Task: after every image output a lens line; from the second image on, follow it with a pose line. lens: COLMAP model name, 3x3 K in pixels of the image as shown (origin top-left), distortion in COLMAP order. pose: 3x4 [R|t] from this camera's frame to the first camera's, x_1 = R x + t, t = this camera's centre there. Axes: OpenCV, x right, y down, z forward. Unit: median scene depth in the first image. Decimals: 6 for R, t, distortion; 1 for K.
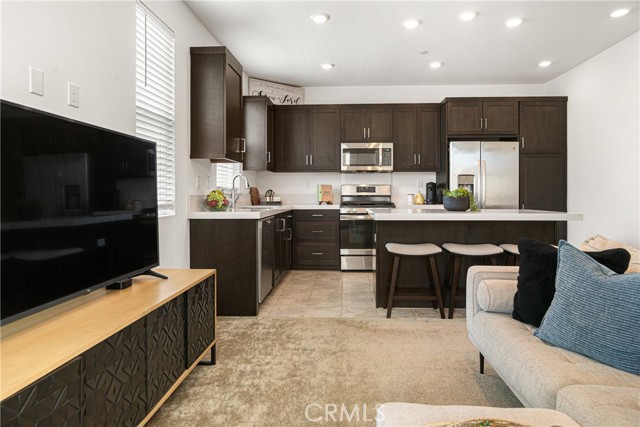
lens RADIAL K [[379.9, 0, 334.6], [0, 379.9, 189.5], [0, 0, 1]] dist [0.000492, -0.000512]
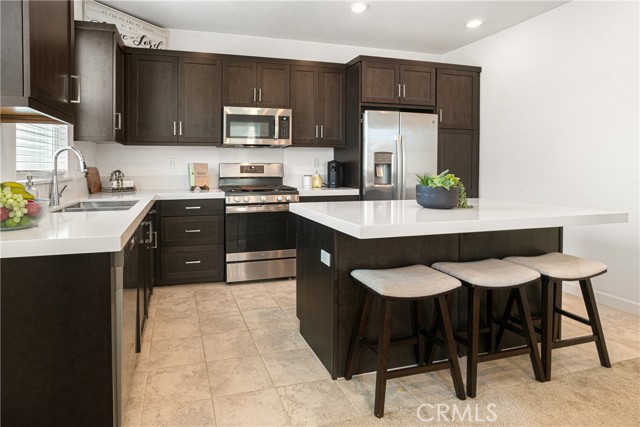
lens RADIAL K [[333.3, 0, 265.6], [0, 333.3, 166.0], [0, 0, 1]] dist [-0.025722, 0.001061]
pose [[0.957253, 0.001319, 0.289248, -0.097893], [-0.003971, 0.999955, 0.008581, -0.014636], [-0.289224, -0.009363, 0.957216, 0.393021]]
